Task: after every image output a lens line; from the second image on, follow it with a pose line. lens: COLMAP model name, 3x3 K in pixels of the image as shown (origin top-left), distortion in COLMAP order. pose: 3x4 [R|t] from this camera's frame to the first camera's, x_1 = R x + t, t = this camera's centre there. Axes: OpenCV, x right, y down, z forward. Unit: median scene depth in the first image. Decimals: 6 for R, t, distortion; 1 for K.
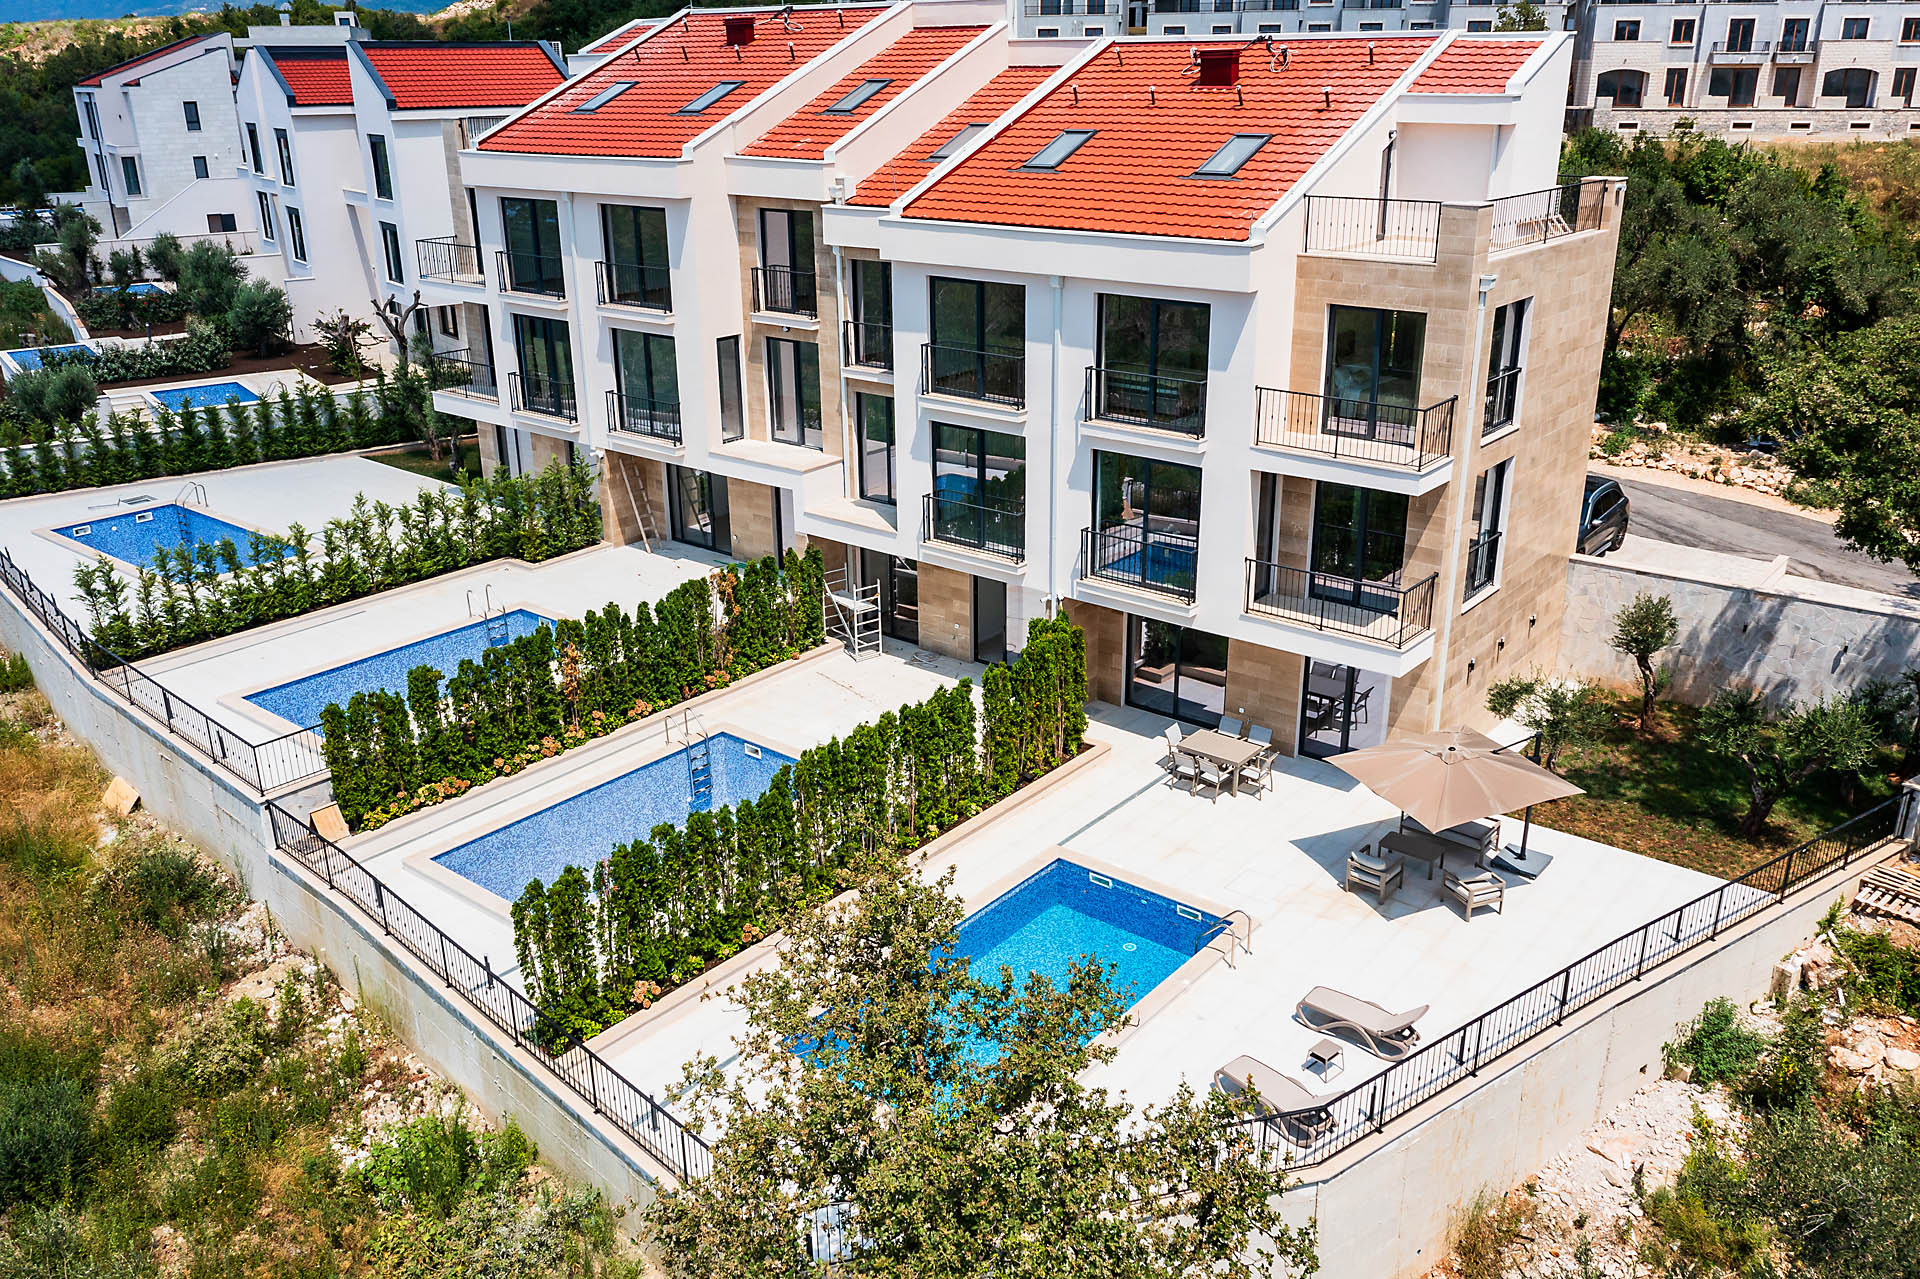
lens RADIAL K [[1503.8, 0, 960.0], [0, 1503.8, 639.5], [0, 0, 1]] dist [-0.014795, 0.002222]
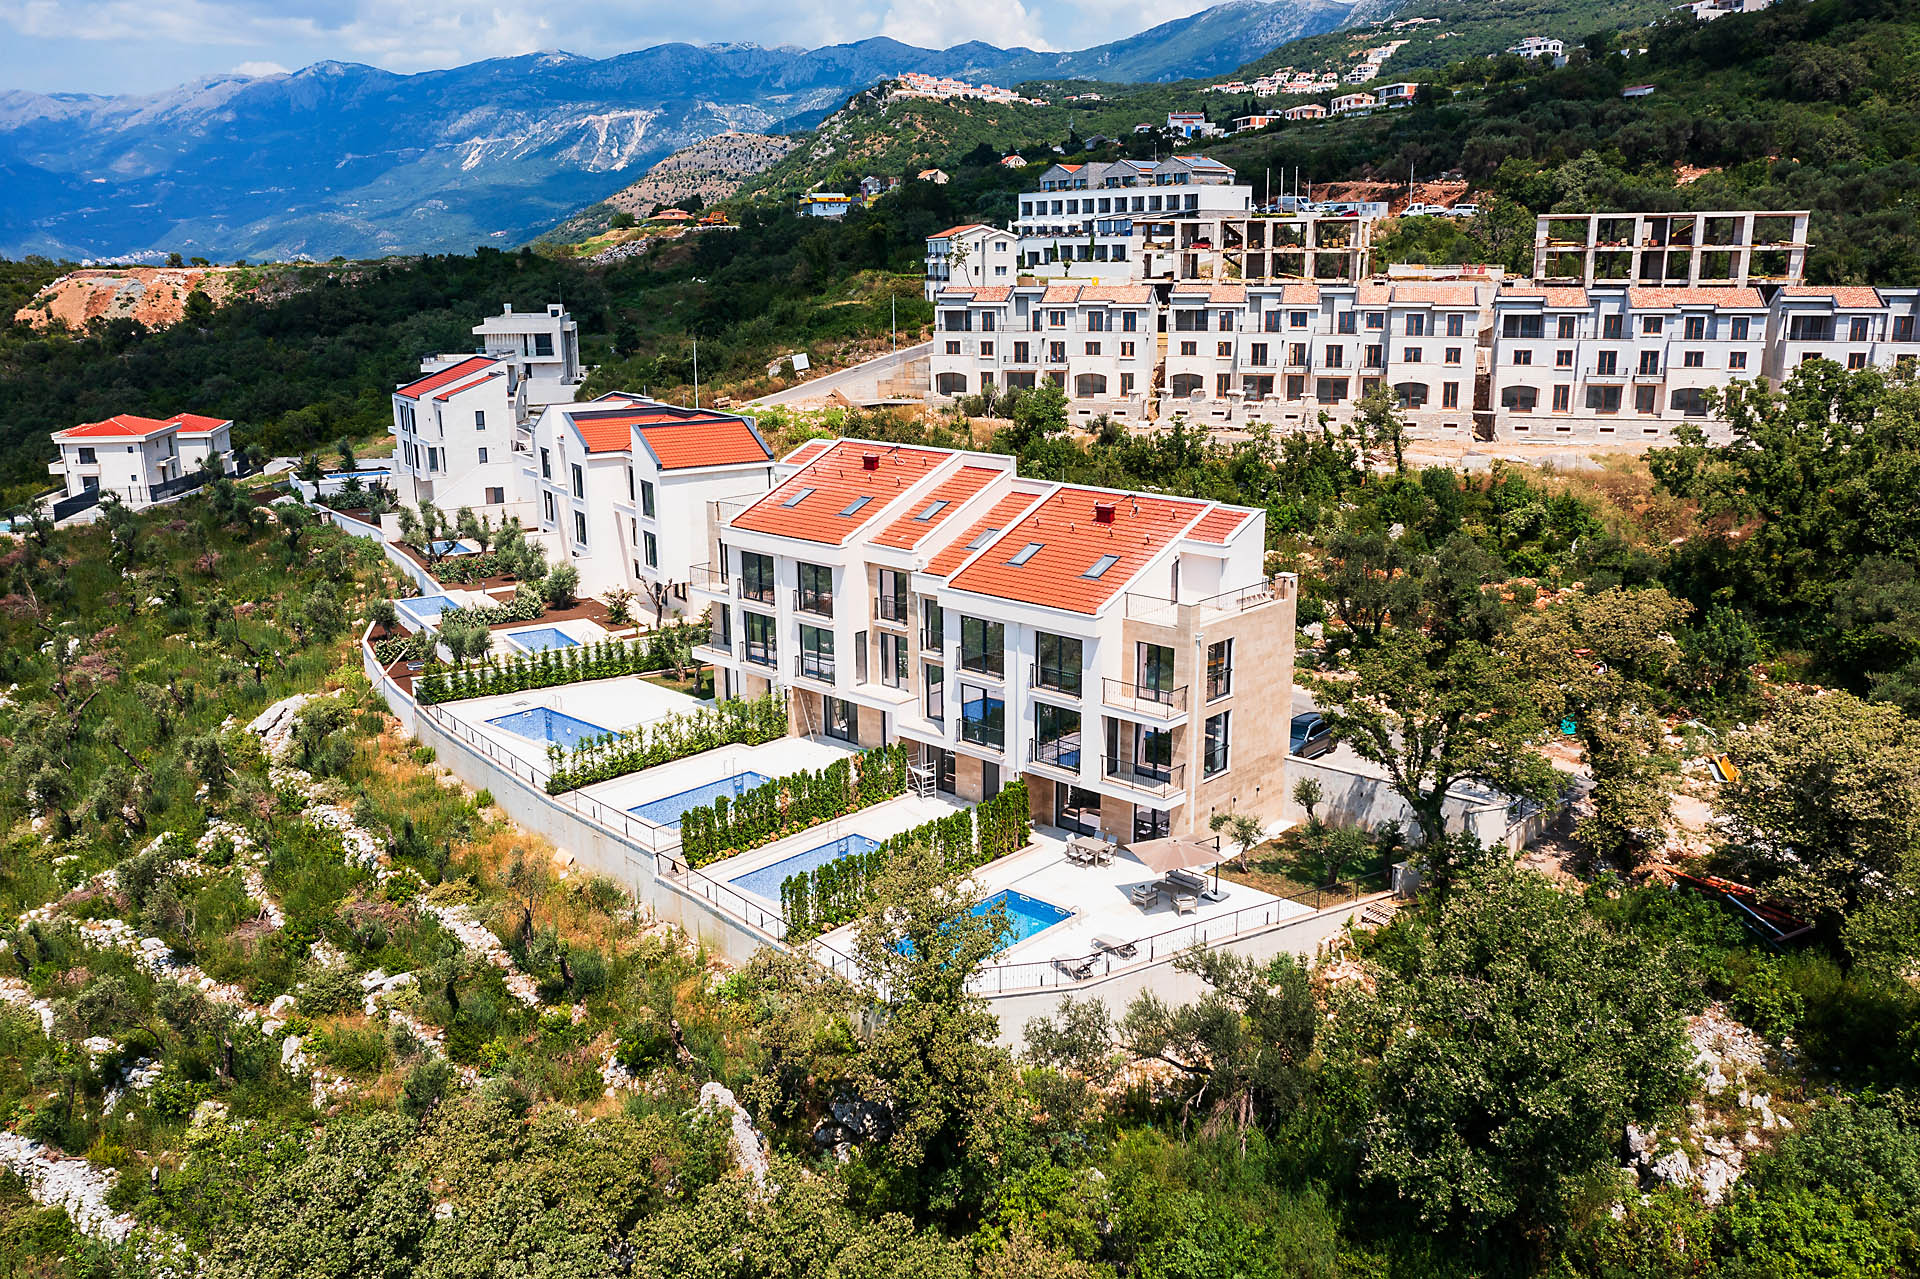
lens RADIAL K [[1503.8, 0, 960.0], [0, 1503.8, 639.5], [0, 0, 1]] dist [-0.014795, 0.002222]
pose [[0.997845, 0.018164, -0.063052, 0.104881], [-0.025336, 0.993056, -0.114885, 0.029655], [0.060527, 0.116234, 0.991376, -1.009052]]
